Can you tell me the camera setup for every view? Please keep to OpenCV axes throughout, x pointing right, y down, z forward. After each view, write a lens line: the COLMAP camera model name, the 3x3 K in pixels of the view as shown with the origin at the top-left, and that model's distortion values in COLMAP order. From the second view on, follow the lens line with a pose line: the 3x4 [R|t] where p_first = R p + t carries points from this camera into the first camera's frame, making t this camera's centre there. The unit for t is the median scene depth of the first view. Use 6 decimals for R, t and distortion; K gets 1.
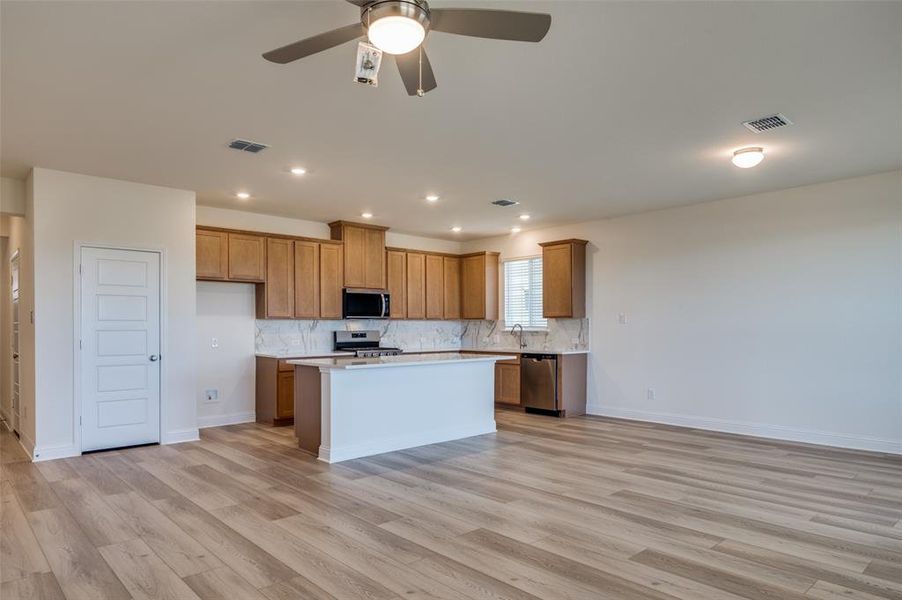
lens RADIAL K [[548.4, 0, 451.7], [0, 548.4, 329.6], [0, 0, 1]] dist [0.001780, -0.000029]
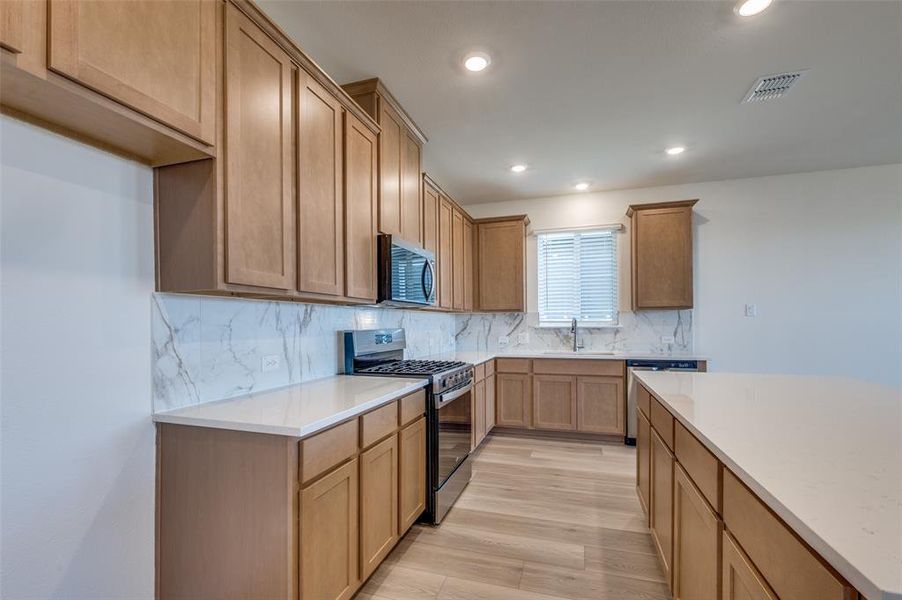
lens RADIAL K [[388.7, 0, 457.9], [0, 388.7, 323.6], [0, 0, 1]] dist [-0.000157, -0.000057]
pose [[0.872084, -0.002719, 0.489348, -0.281298], [0.006731, 0.999957, -0.006439, -0.000347], [-0.489310, 0.008909, 0.872065, 0.657212]]
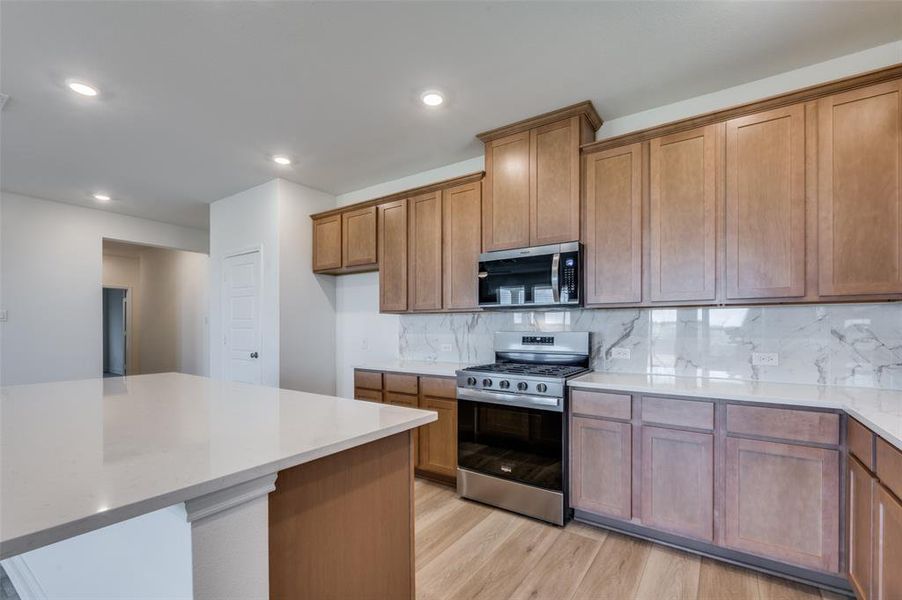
lens RADIAL K [[396.0, 0, 442.7], [0, 396.0, 329.1], [0, 0, 1]] dist [-0.000557, -0.000275]
pose [[0.212265, 0.008774, -0.977173, 0.179565], [-0.005690, 0.999954, 0.007742, -0.002792], [0.977196, 0.003917, 0.212305, 0.828441]]
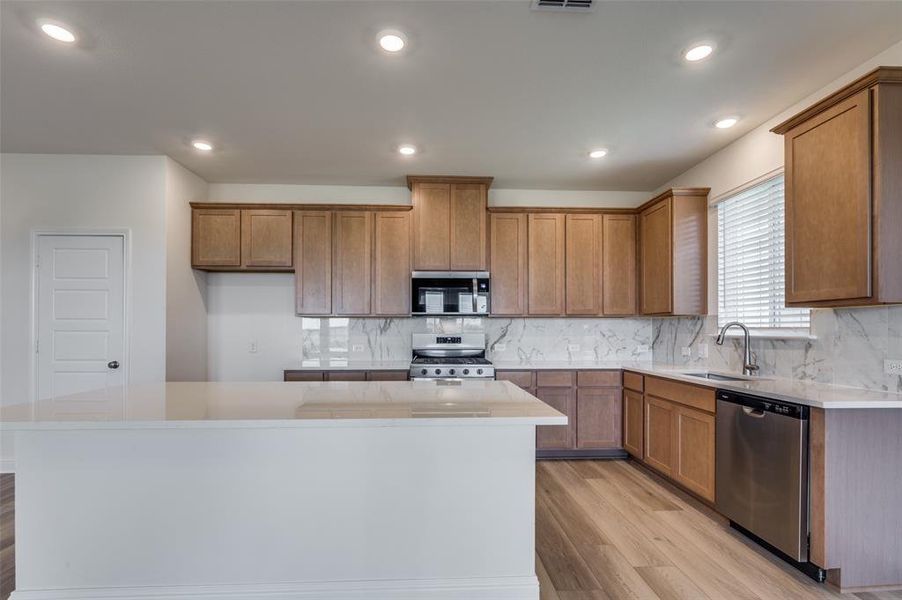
lens RADIAL K [[419.0, 0, 445.1], [0, 419.0, 331.1], [0, 0, 1]] dist [-0.001067, -0.000149]
pose [[0.767773, 0.005906, -0.640694, 0.168314], [-0.006692, 0.999977, 0.001198, -0.001453], [0.640686, 0.003368, 0.767795, 0.585344]]
